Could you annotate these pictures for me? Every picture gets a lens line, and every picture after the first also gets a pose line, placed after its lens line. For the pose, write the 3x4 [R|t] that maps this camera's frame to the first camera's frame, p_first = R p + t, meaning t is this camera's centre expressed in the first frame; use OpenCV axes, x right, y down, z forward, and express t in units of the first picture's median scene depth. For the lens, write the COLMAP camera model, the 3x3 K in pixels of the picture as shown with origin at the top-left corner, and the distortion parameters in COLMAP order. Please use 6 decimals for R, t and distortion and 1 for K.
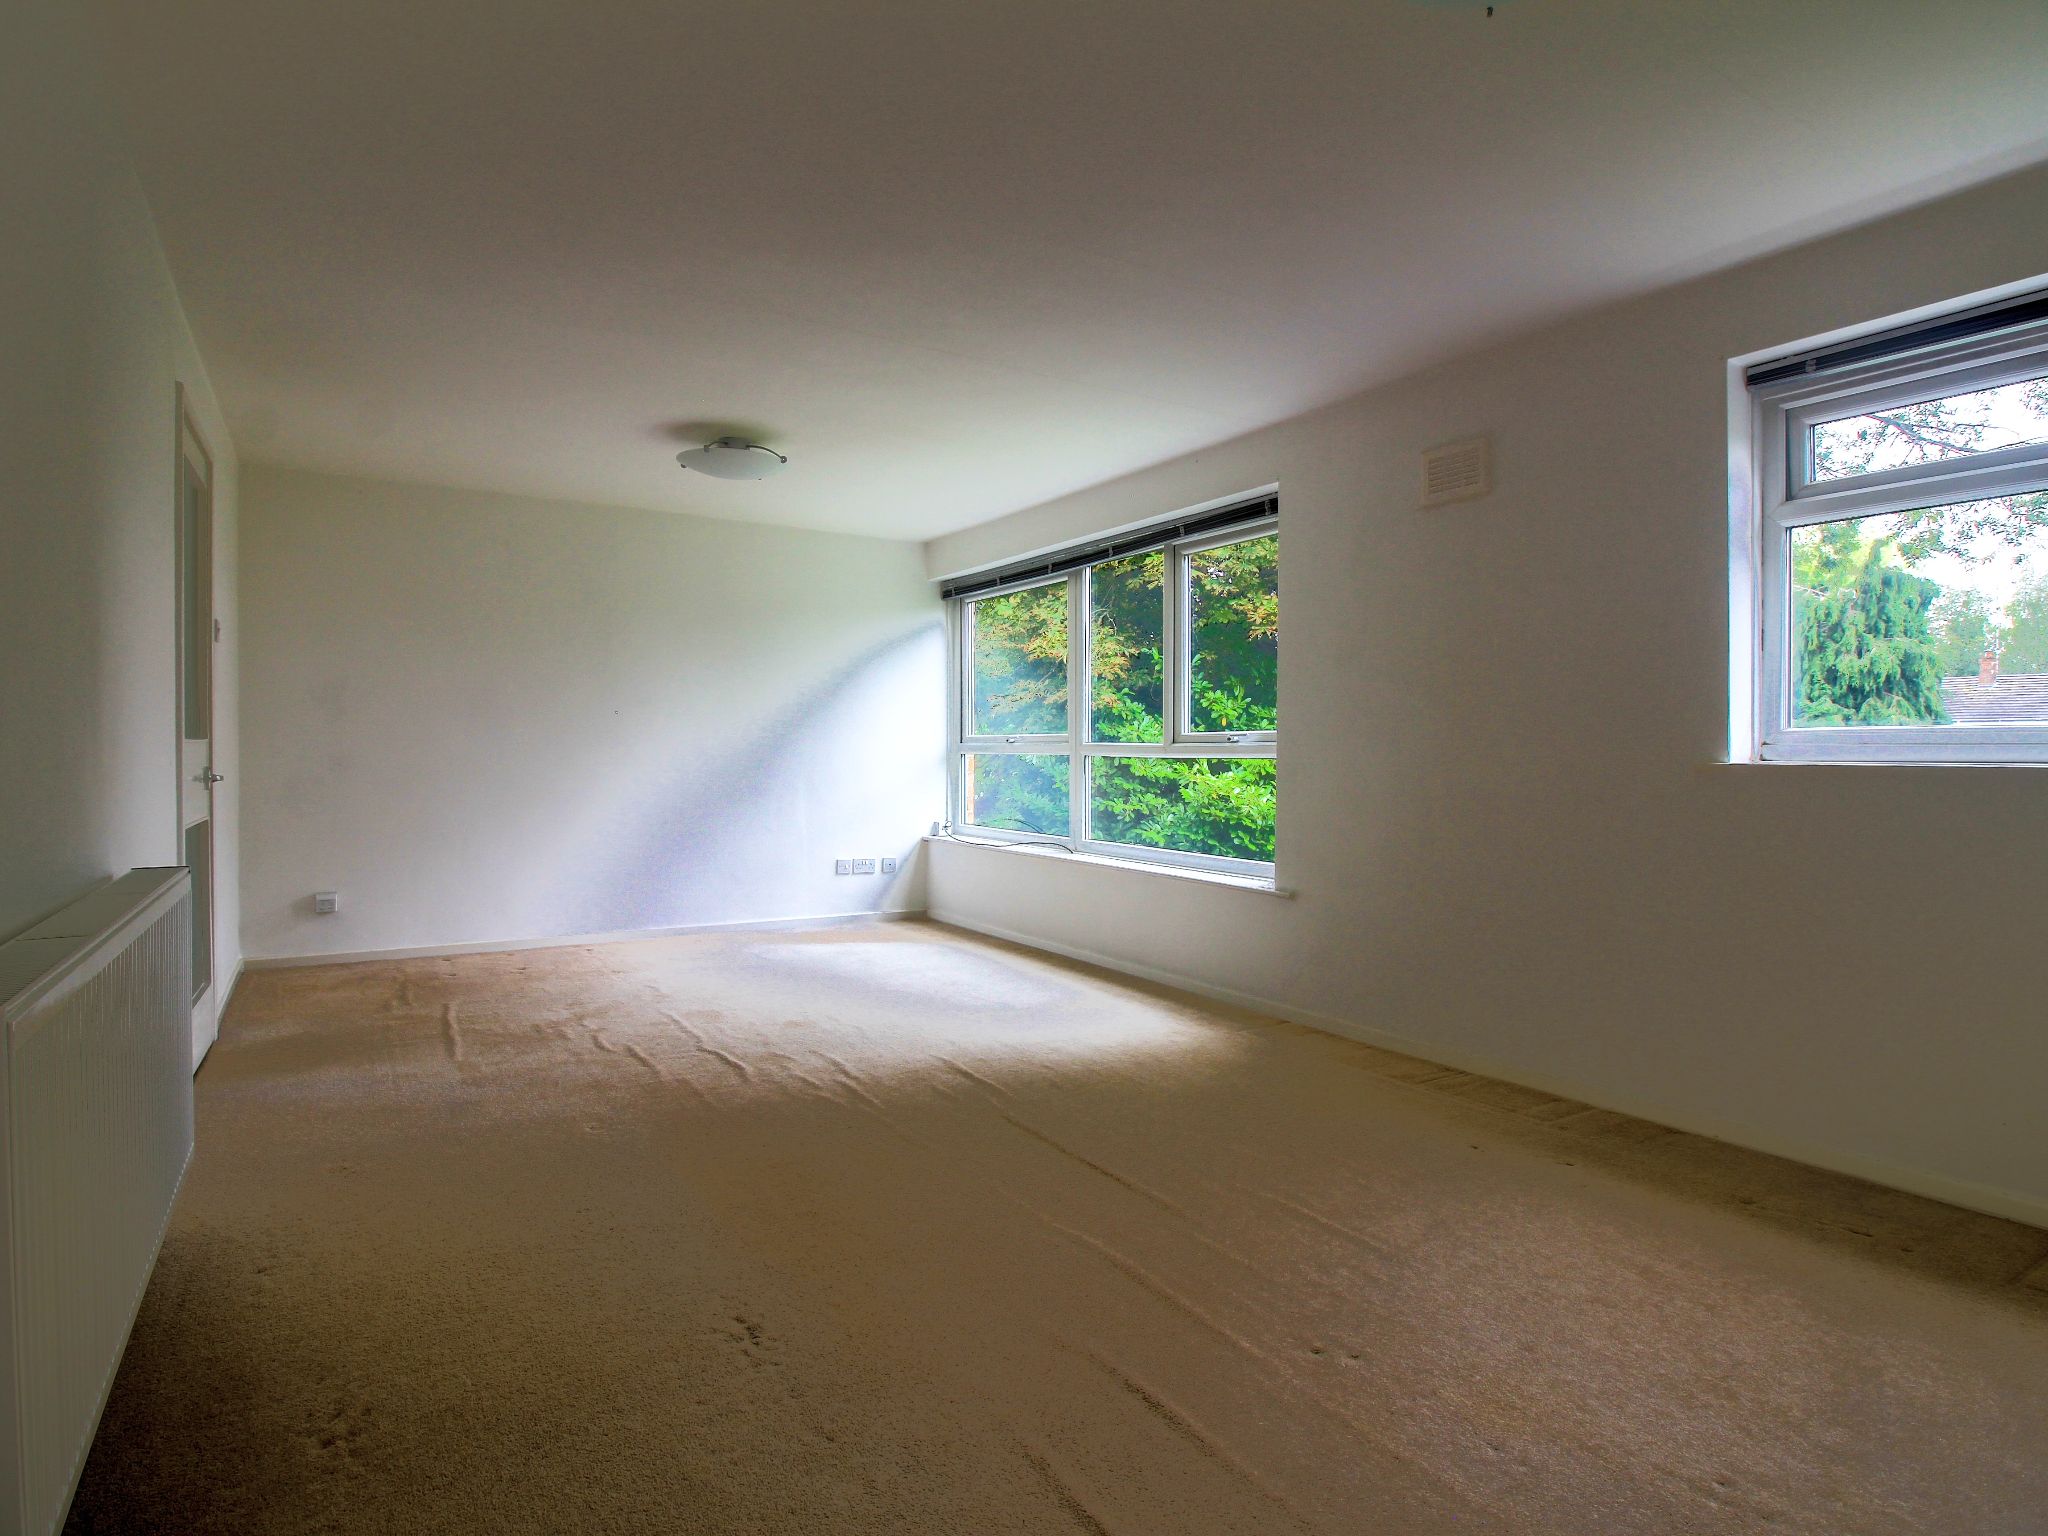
lens RADIAL K [[1084.1, 0, 1025.0], [0, 1084.1, 764.2], [0, 0, 1]] dist [0.001288, -0.008844]
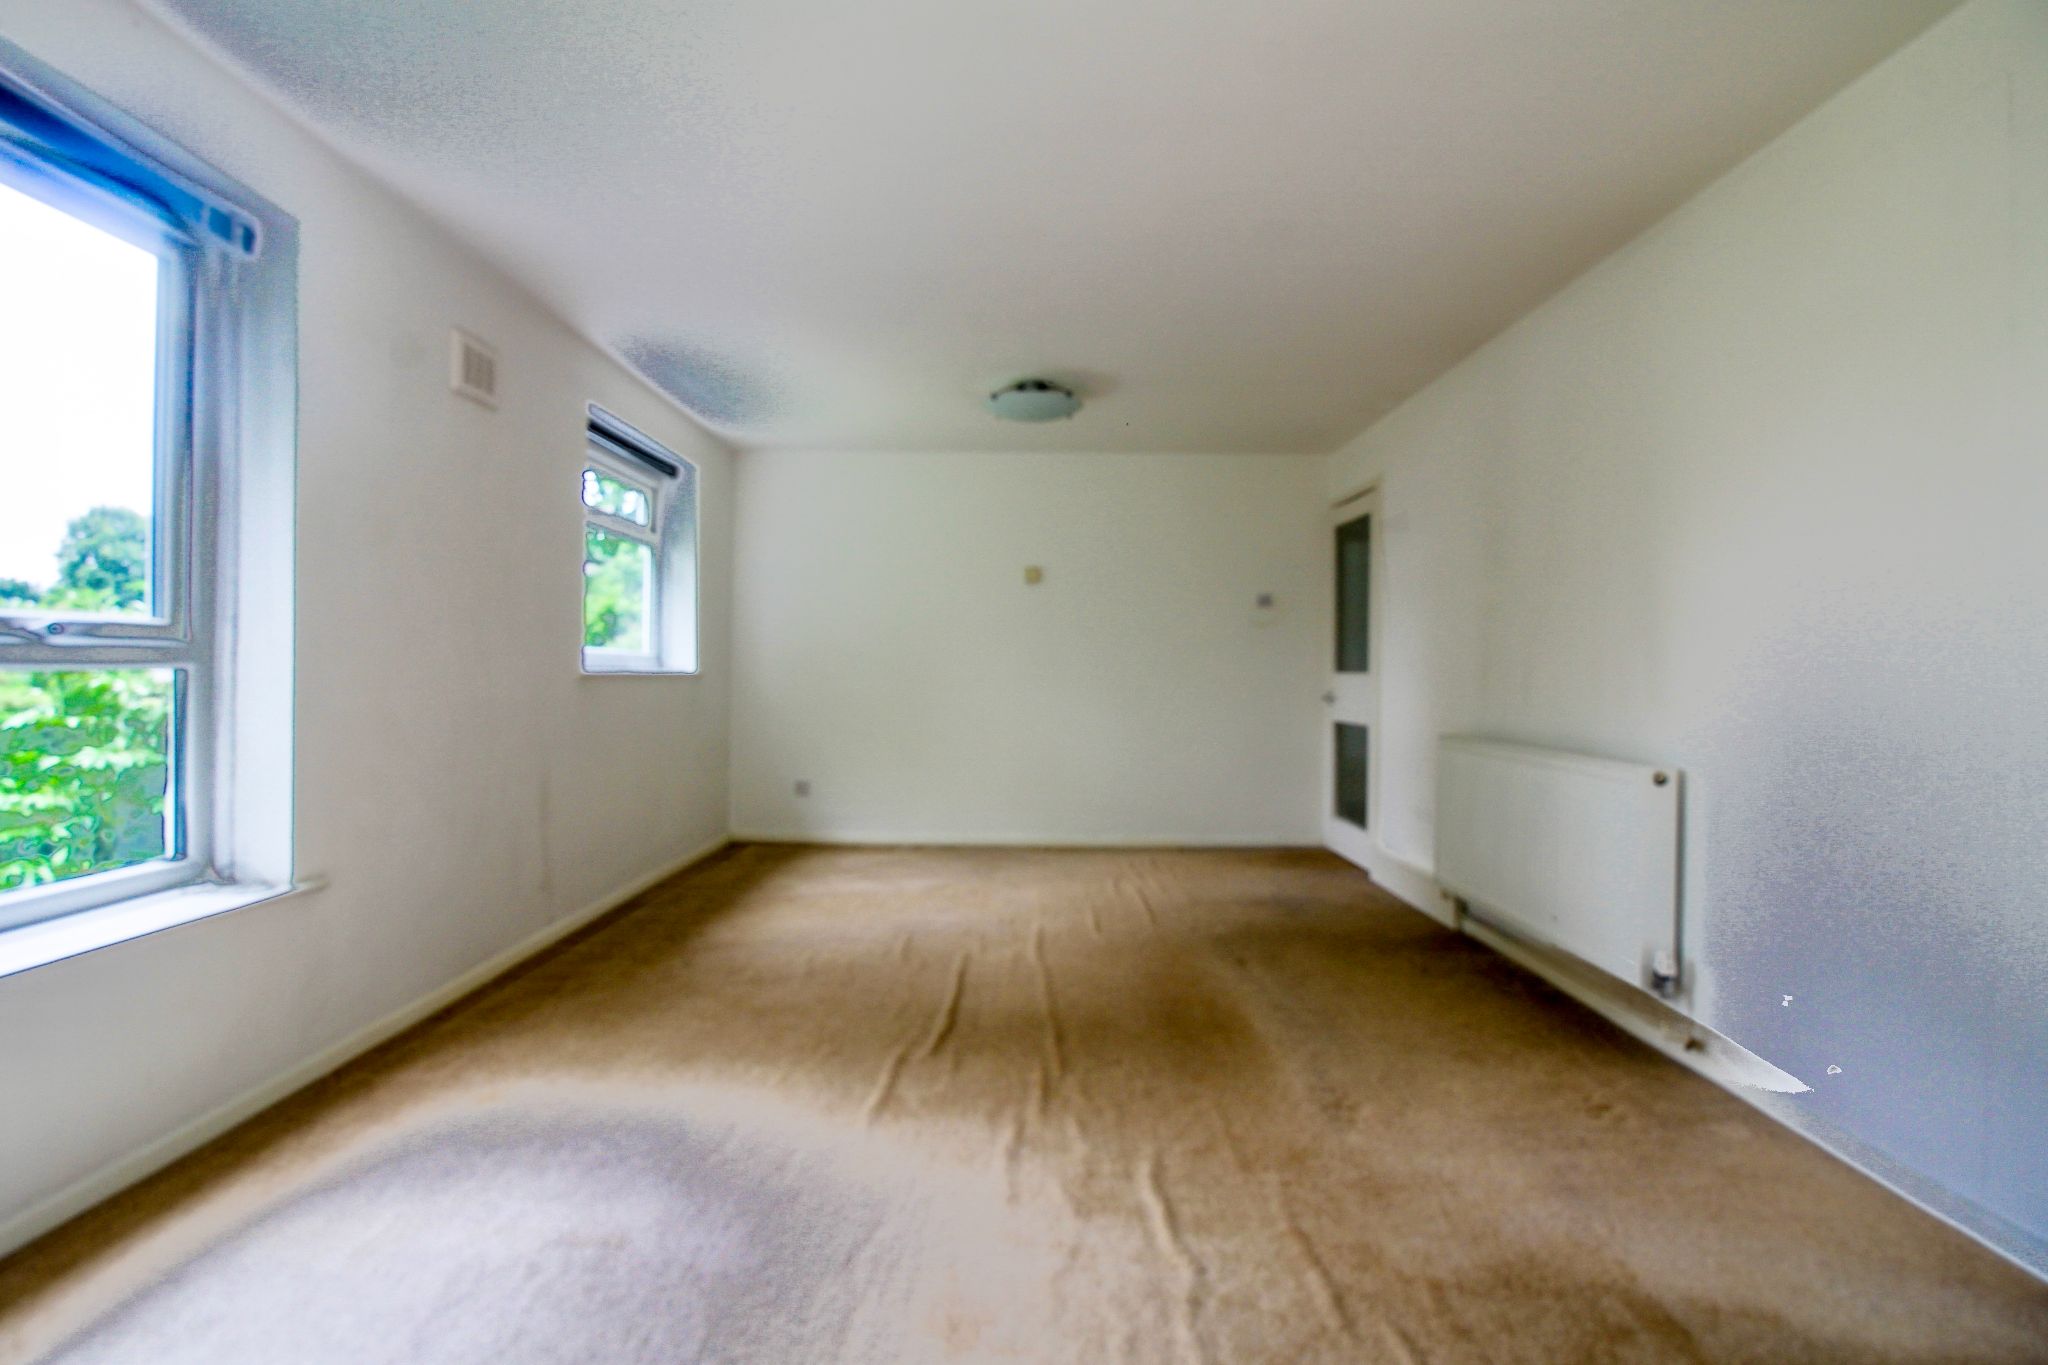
lens RADIAL K [[963.0, 0, 1032.0], [0, 963.0, 676.6], [0, 0, 1]] dist [0.000881, 0.000025]
pose [[-0.840939, -0.014548, 0.540935, -0.502818], [-0.010399, 0.999888, 0.010725, -0.014297], [-0.541030, 0.003394, -0.840996, 1.514737]]
